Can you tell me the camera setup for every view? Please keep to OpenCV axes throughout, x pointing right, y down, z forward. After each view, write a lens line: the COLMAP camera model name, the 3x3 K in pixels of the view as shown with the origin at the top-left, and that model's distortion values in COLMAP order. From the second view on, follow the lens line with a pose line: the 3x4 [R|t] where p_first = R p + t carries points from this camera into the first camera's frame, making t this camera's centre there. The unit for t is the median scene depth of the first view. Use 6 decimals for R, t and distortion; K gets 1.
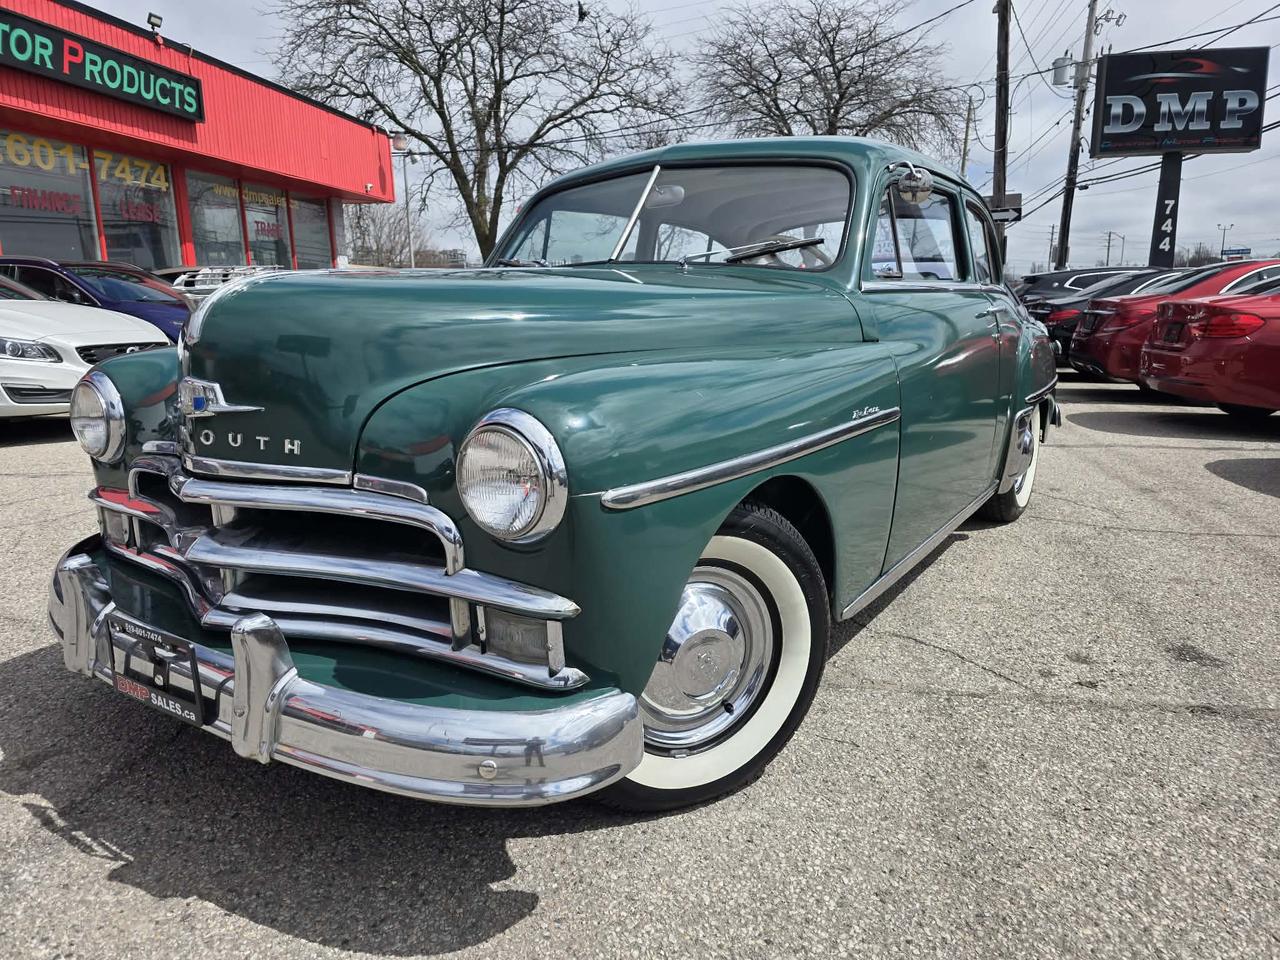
lens RADIAL K [[864.3, 0, 629.8], [0, 864.3, 478.3], [0, 0, 1]] dist [0.048565, -0.047087]
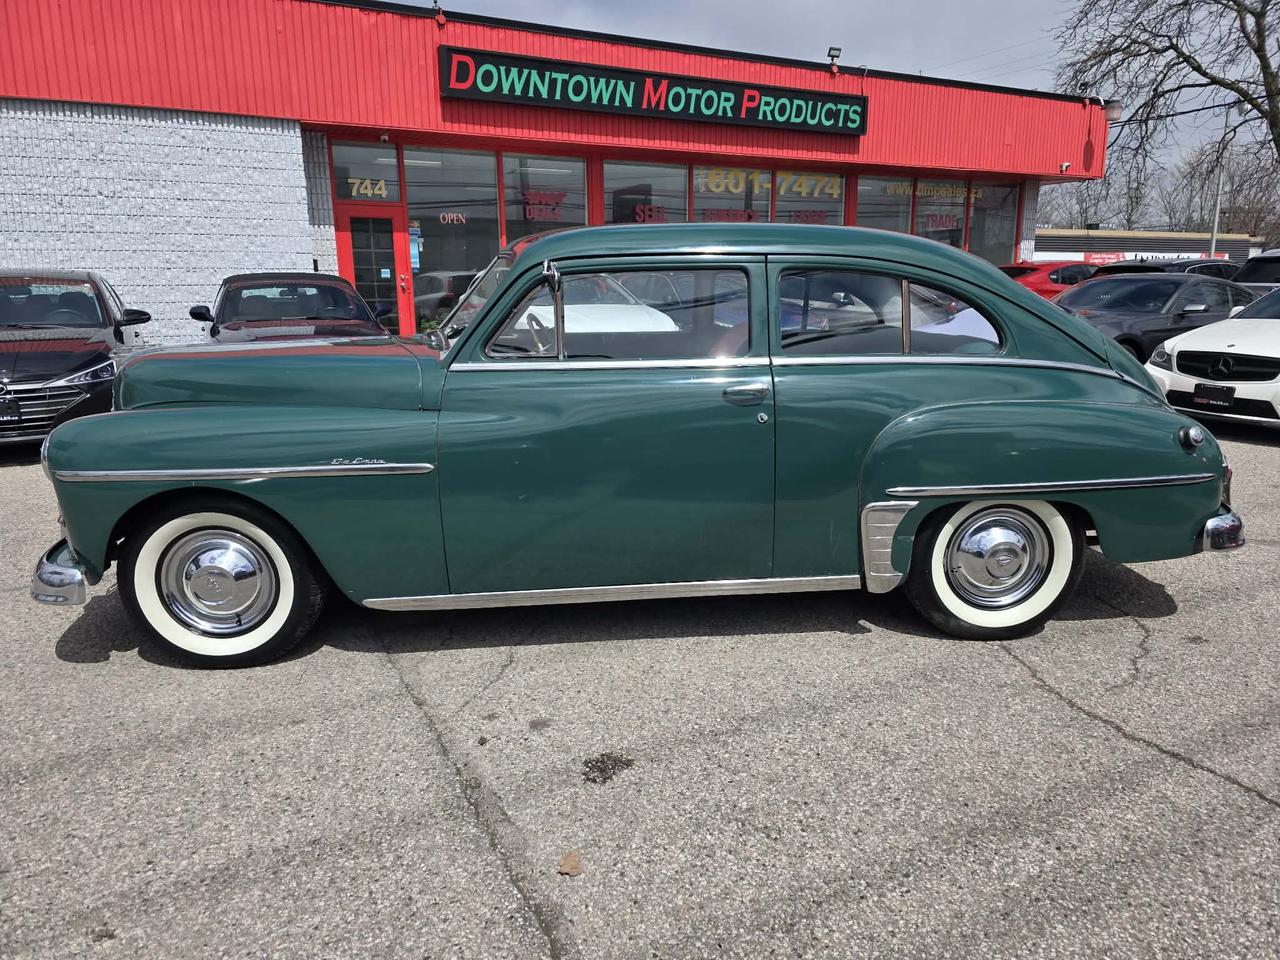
lens RADIAL K [[864.3, 0, 637.4], [0, 864.3, 479.3], [0, 0, 1]] dist [0.048565, -0.047087]
pose [[0.620955, 0.173967, -0.764298, 0.282971], [-0.147623, 0.983567, 0.103940, -0.045335], [0.769820, 0.048286, 0.636432, 0.083278]]
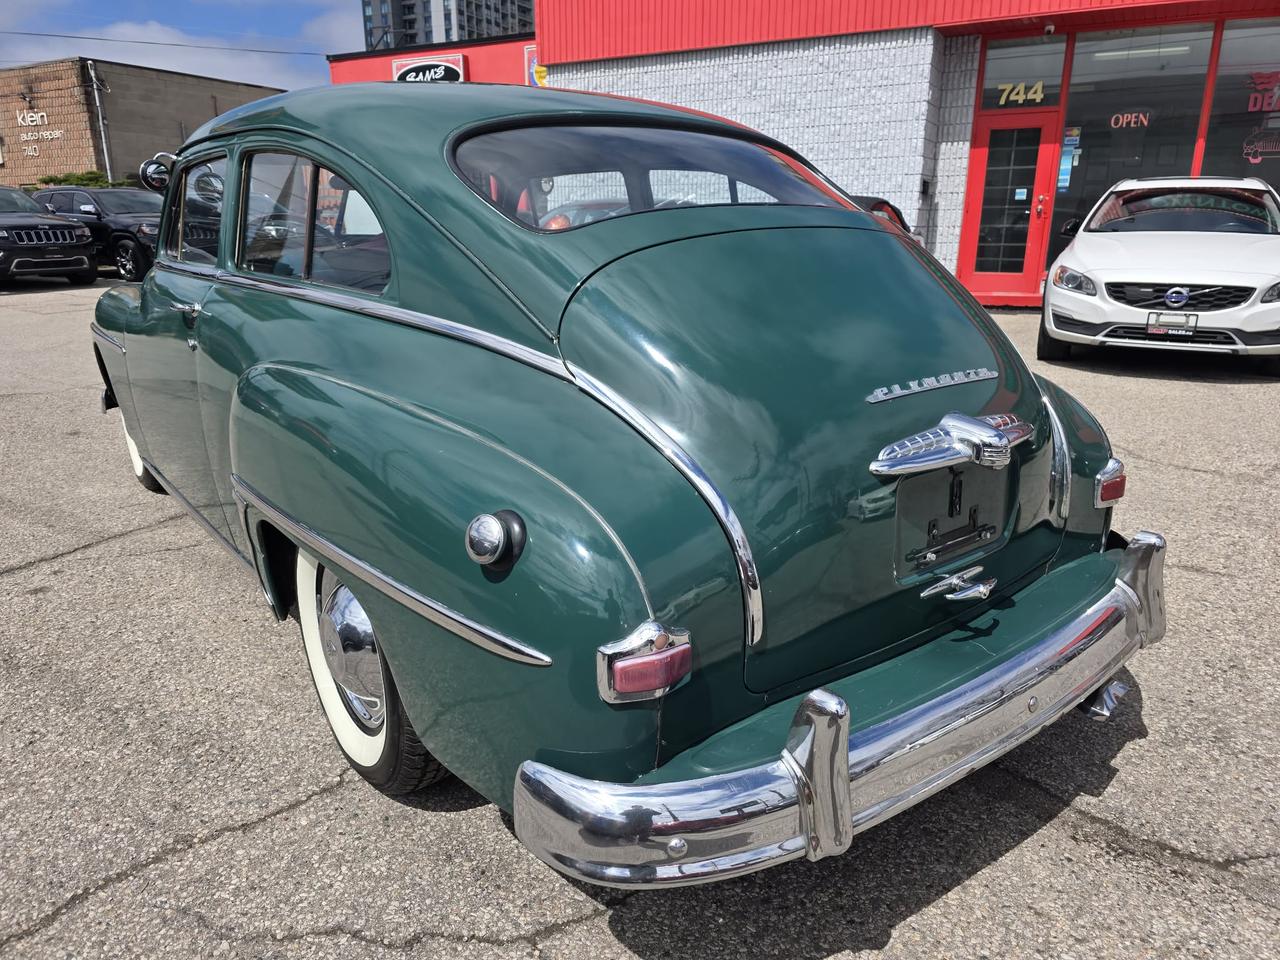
lens RADIAL K [[864.3, 0, 647.0], [0, 864.3, 475.3], [0, 0, 1]] dist [0.048565, -0.047087]
pose [[-0.312506, 0.273610, -0.909658, 0.270405], [-0.179356, 0.923399, 0.339359, -0.101539], [0.932830, 0.269205, -0.239495, 0.419657]]
